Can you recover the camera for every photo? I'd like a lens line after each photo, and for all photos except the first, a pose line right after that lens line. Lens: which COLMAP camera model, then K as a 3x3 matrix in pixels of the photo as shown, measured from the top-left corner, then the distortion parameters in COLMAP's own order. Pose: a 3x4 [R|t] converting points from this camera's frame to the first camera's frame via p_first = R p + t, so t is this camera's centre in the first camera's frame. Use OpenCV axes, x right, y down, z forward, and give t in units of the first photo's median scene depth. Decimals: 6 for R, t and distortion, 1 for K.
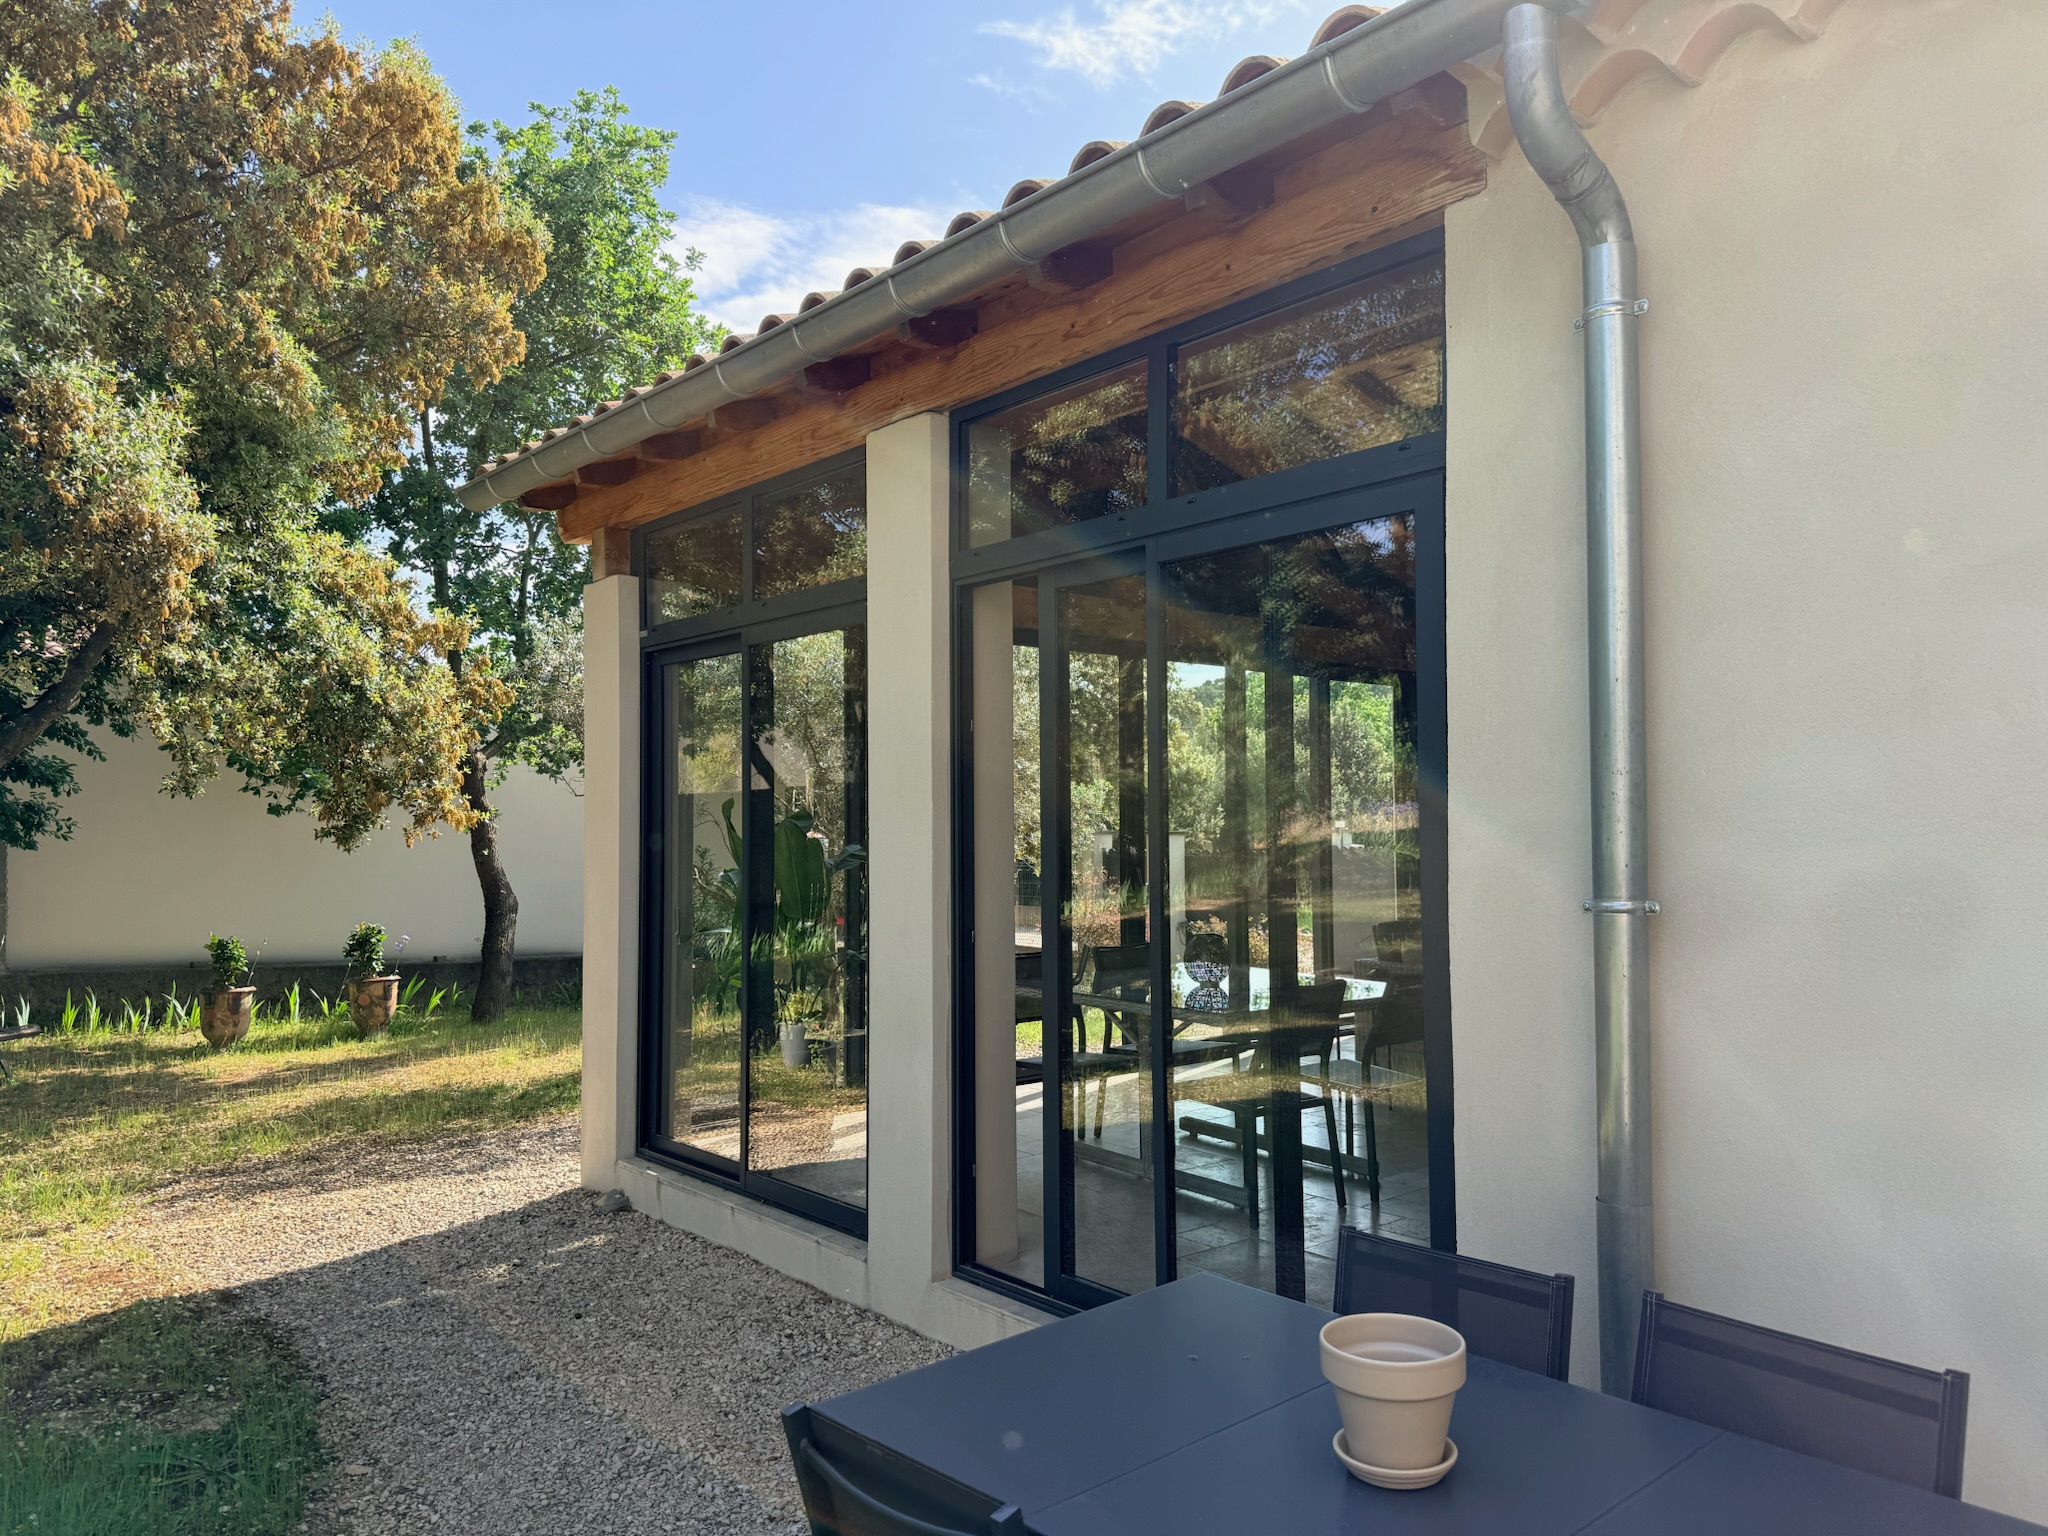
lens RADIAL K [[1405.9, 0, 1024.0], [0, 1405.9, 768.0], [0, 0, 1]] dist [0.048717, -0.074935]
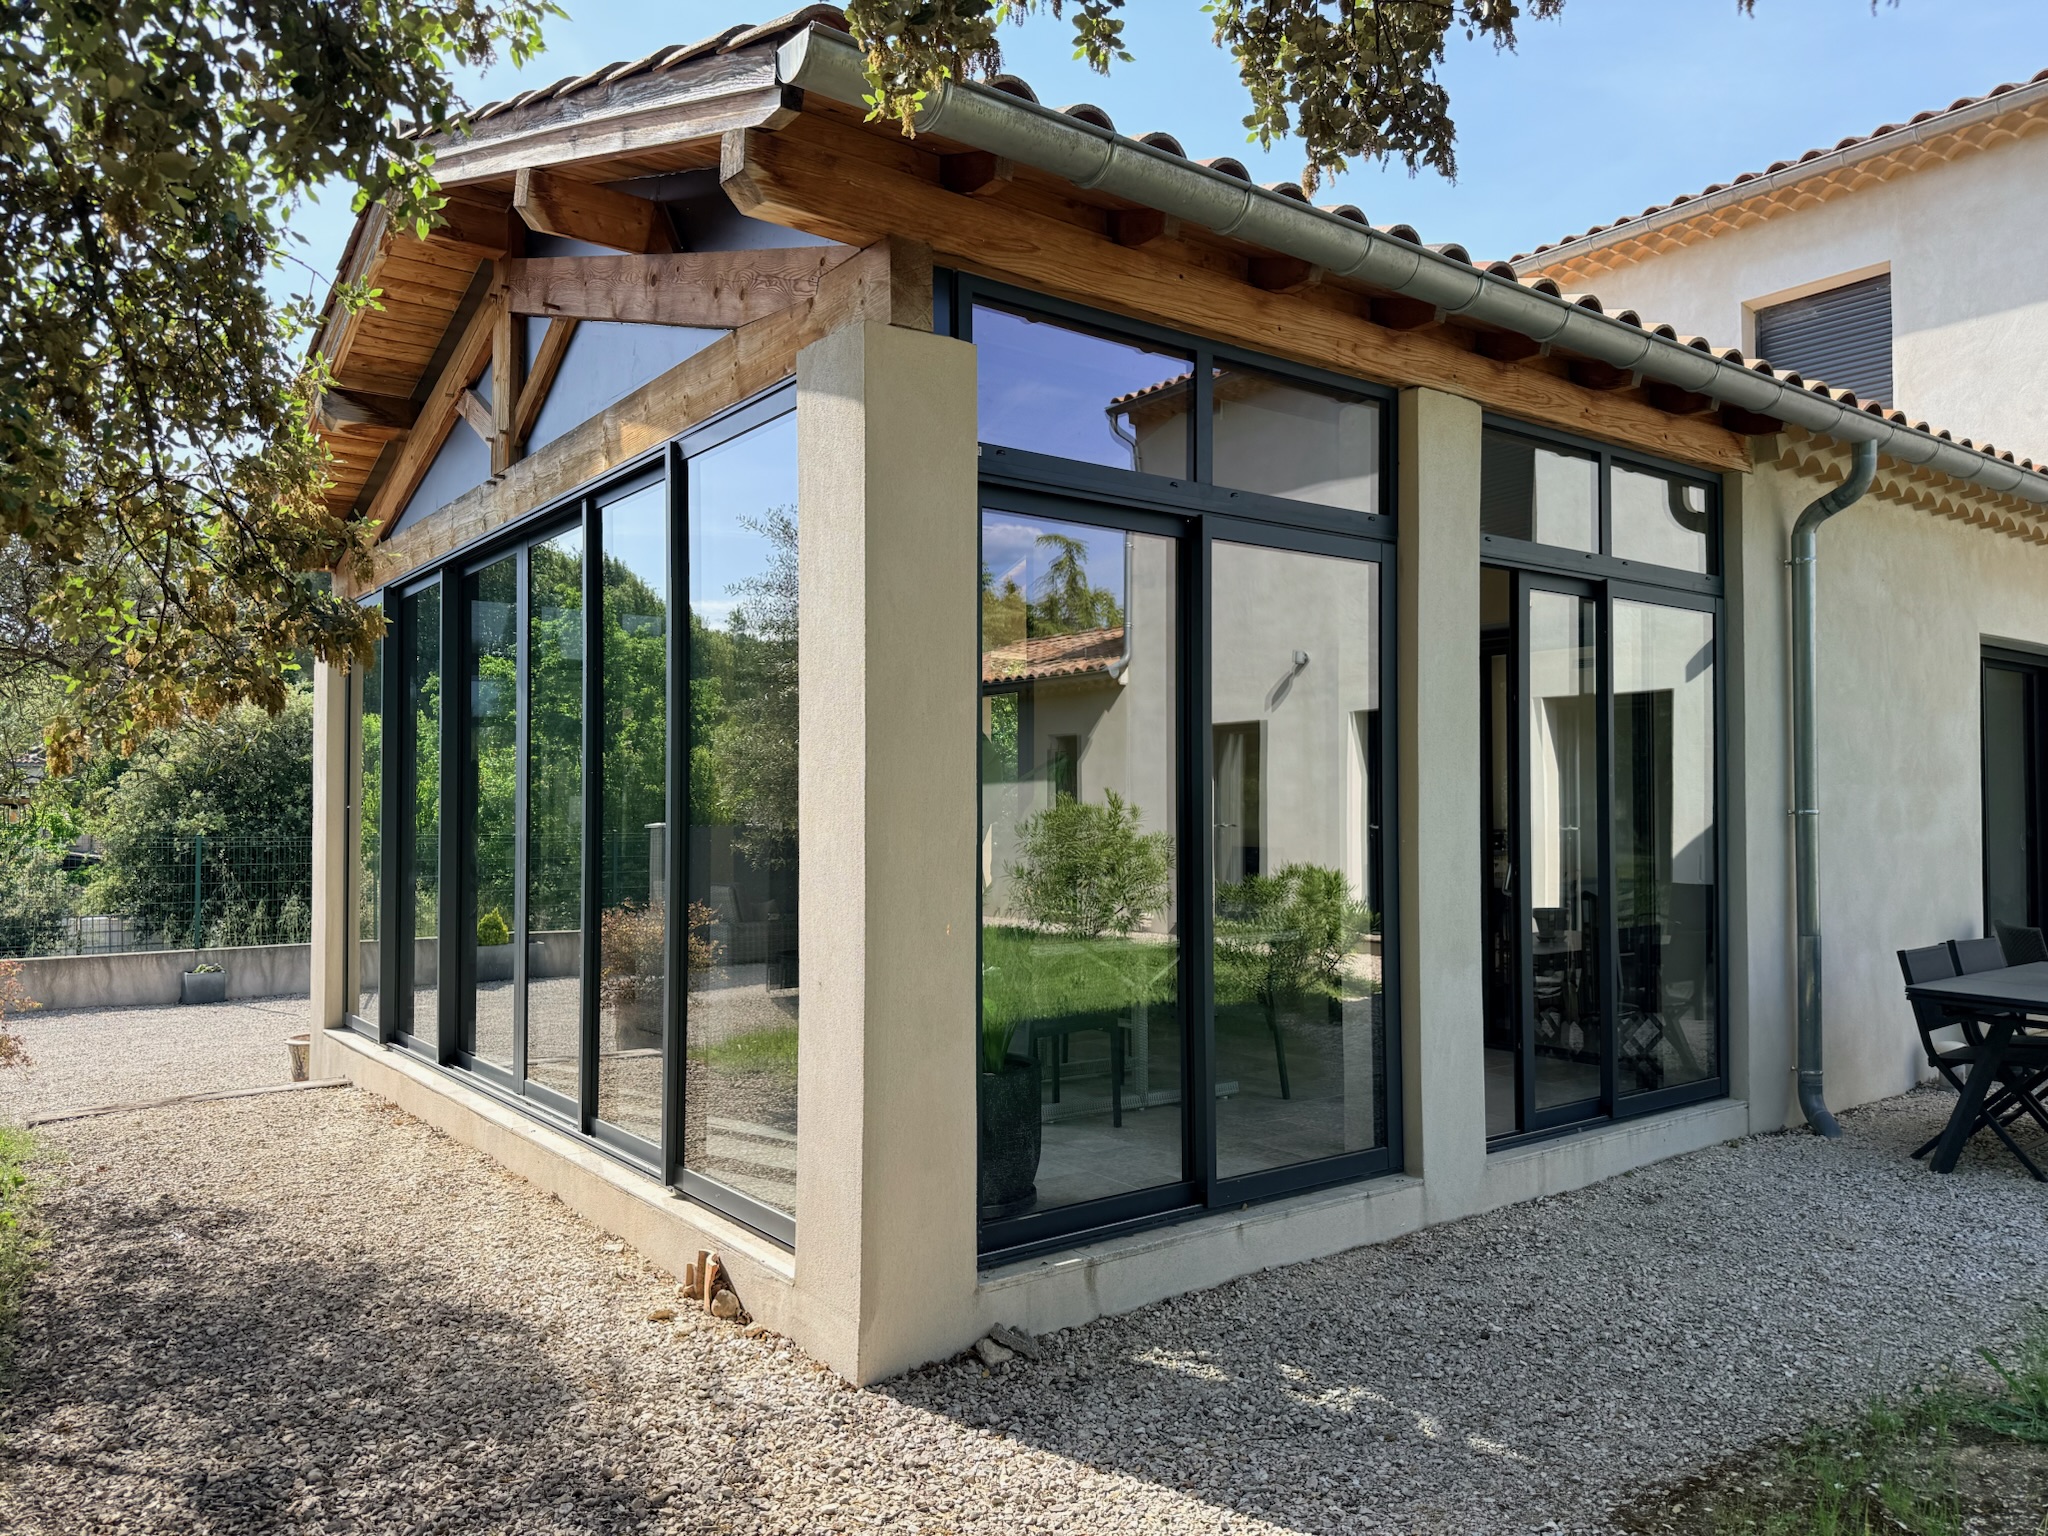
lens RADIAL K [[1405.9, 0, 1024.0], [0, 1405.9, 768.0], [0, 0, 1]] dist [0.048717, -0.074935]
pose [[0.060687, 0.032042, 0.997642, -1.223226], [-0.040971, 0.998722, -0.029585, 0.092776], [-0.997316, -0.039079, 0.061922, 1.285377]]
